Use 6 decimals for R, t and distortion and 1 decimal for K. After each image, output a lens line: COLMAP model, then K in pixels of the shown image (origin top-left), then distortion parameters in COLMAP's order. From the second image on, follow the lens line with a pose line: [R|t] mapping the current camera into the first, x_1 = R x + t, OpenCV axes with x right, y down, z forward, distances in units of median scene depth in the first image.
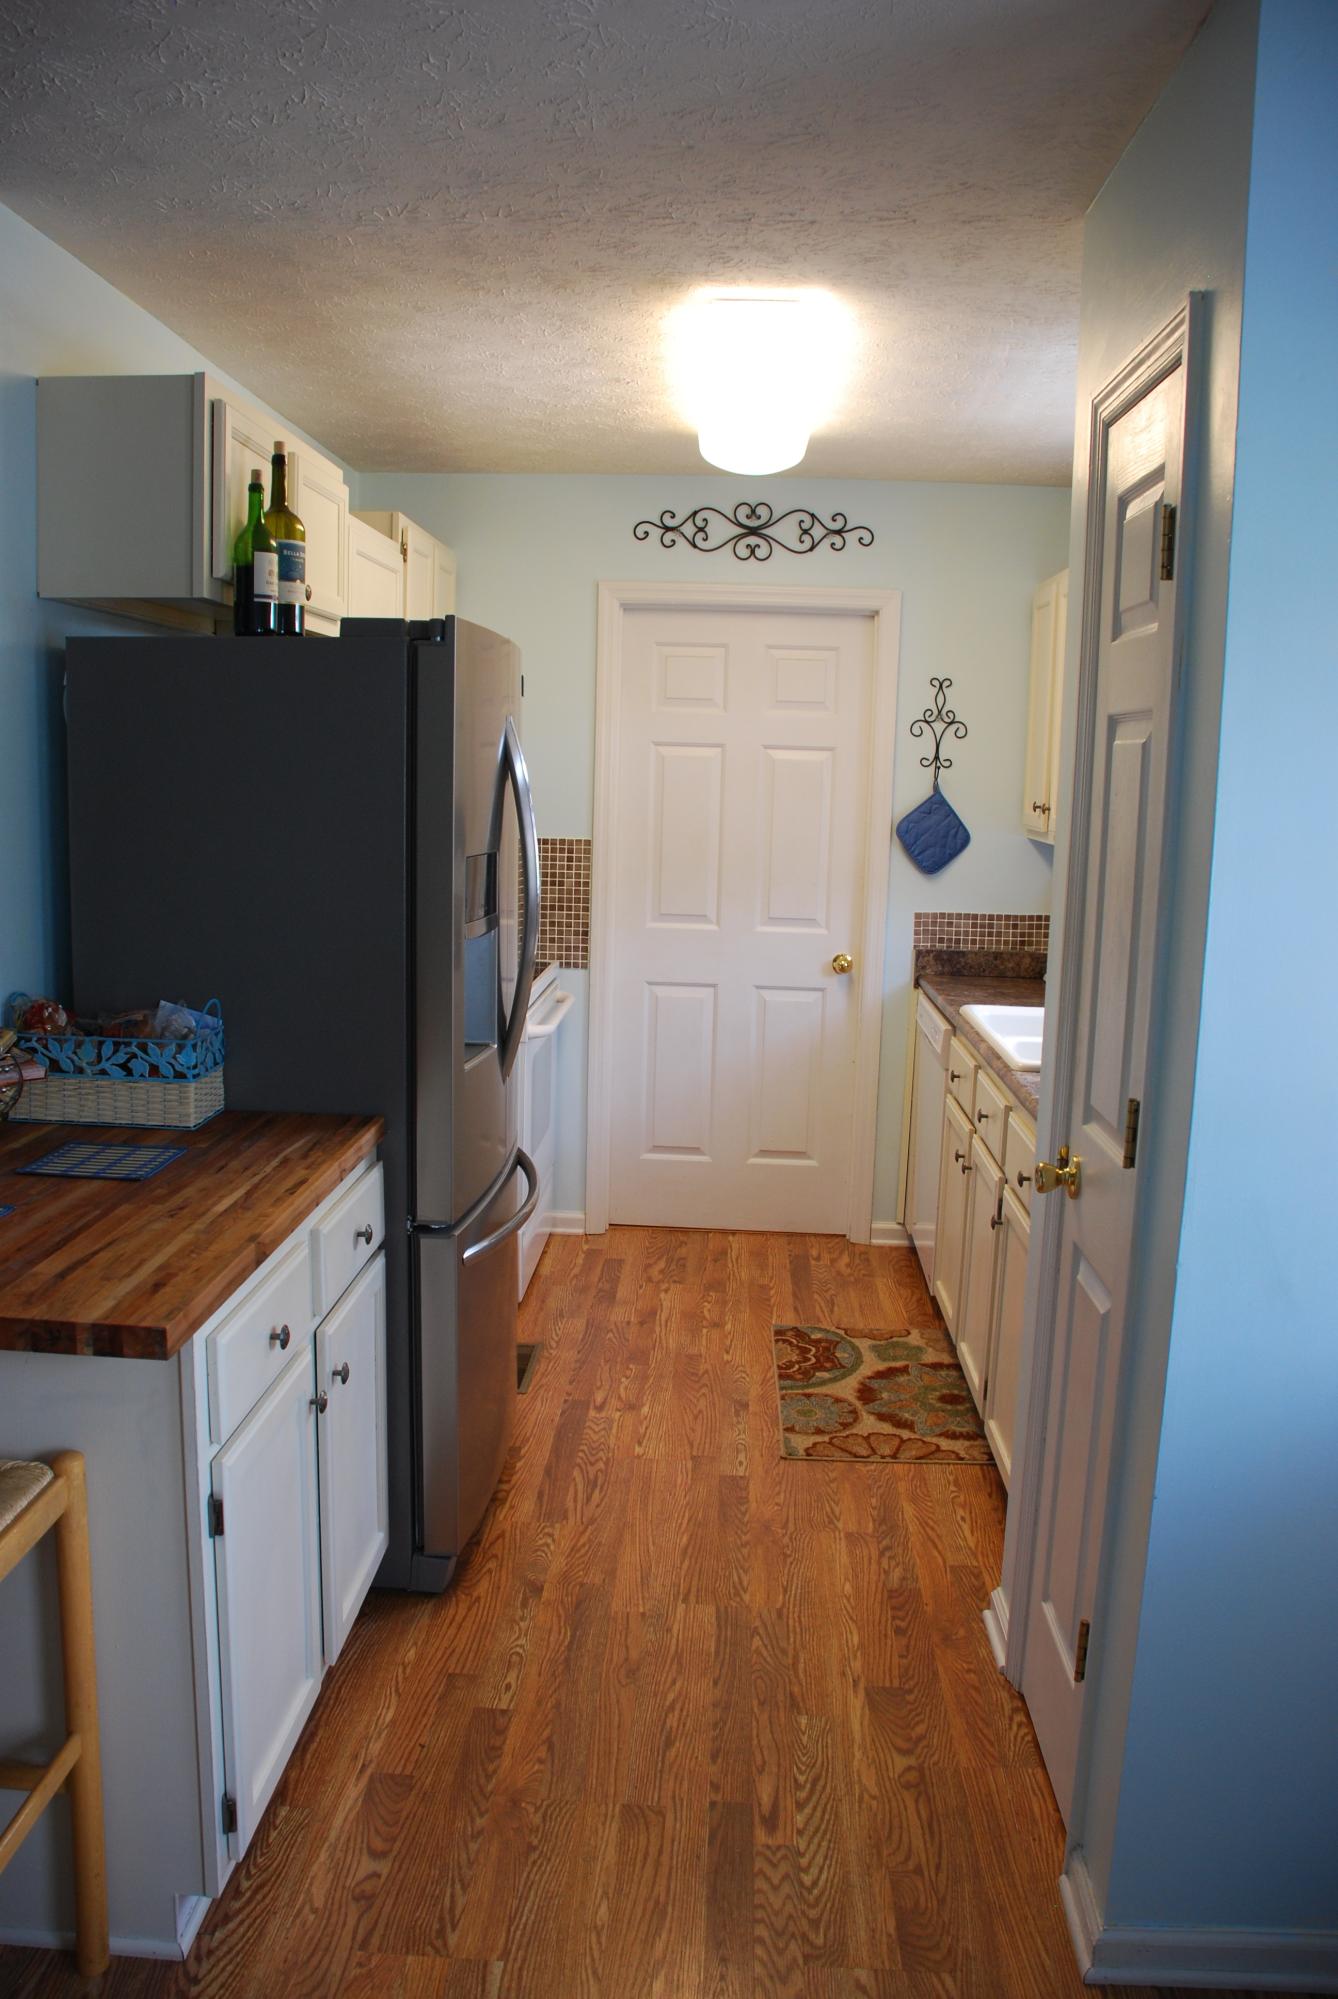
lens RADIAL K [[1585.2, 0, 657.0], [0, 1585.2, 1000.2], [0, 0, 1]] dist [-0.159250, 0.113513]
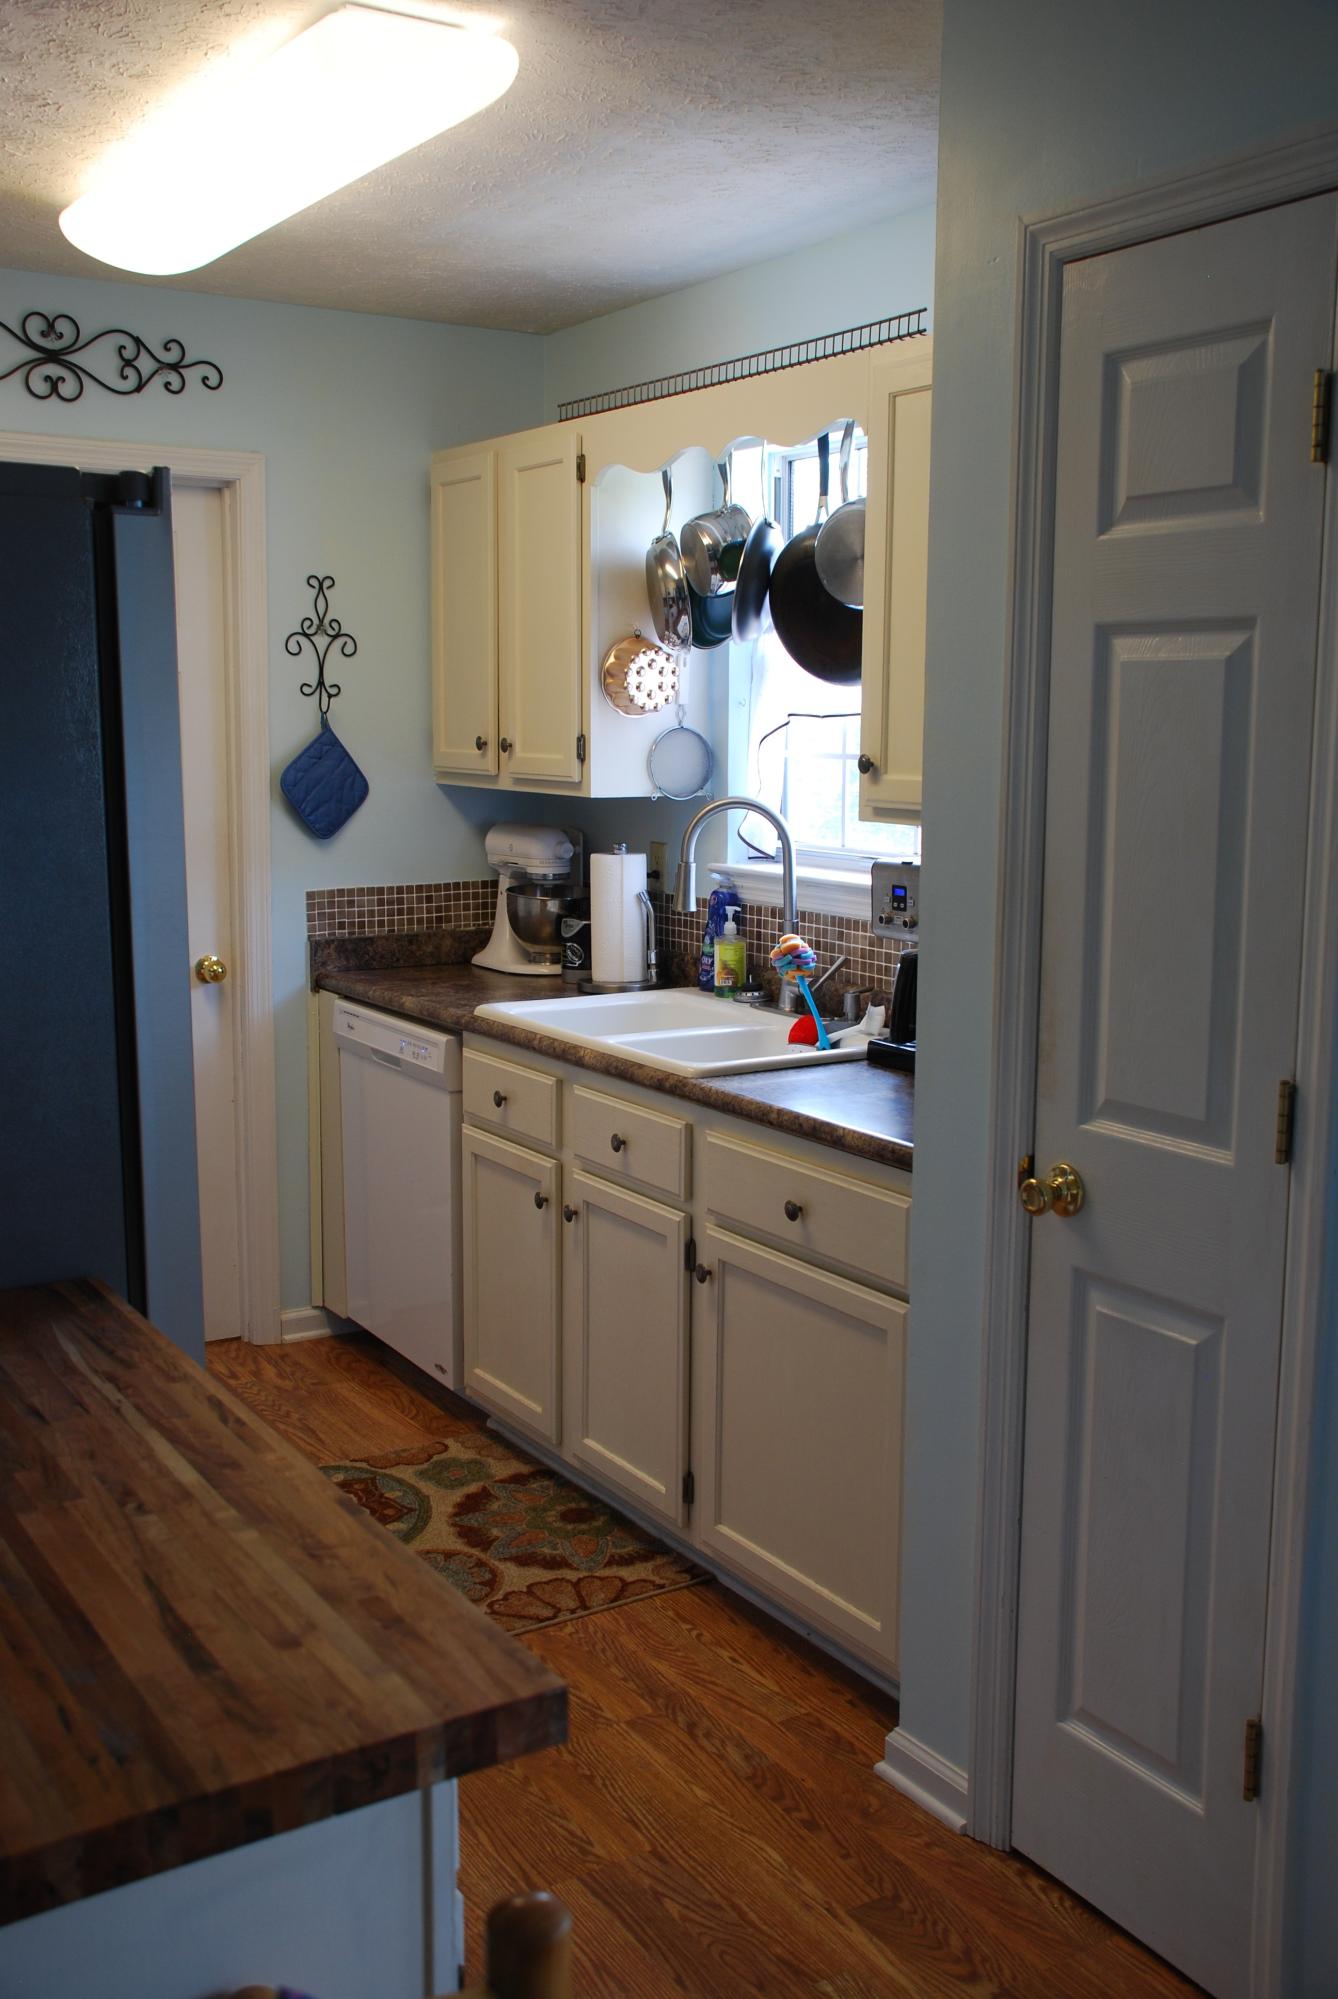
lens RADIAL K [[1986.3, 0, 689.6], [0, 1986.3, 995.8], [0, 0, 1]] dist [0.013166, 0.000000]
pose [[0.816715, -0.106232, 0.567178, -0.339867], [0.103440, 0.993939, 0.037214, -0.033895], [-0.567694, 0.028276, 0.822754, 0.181112]]
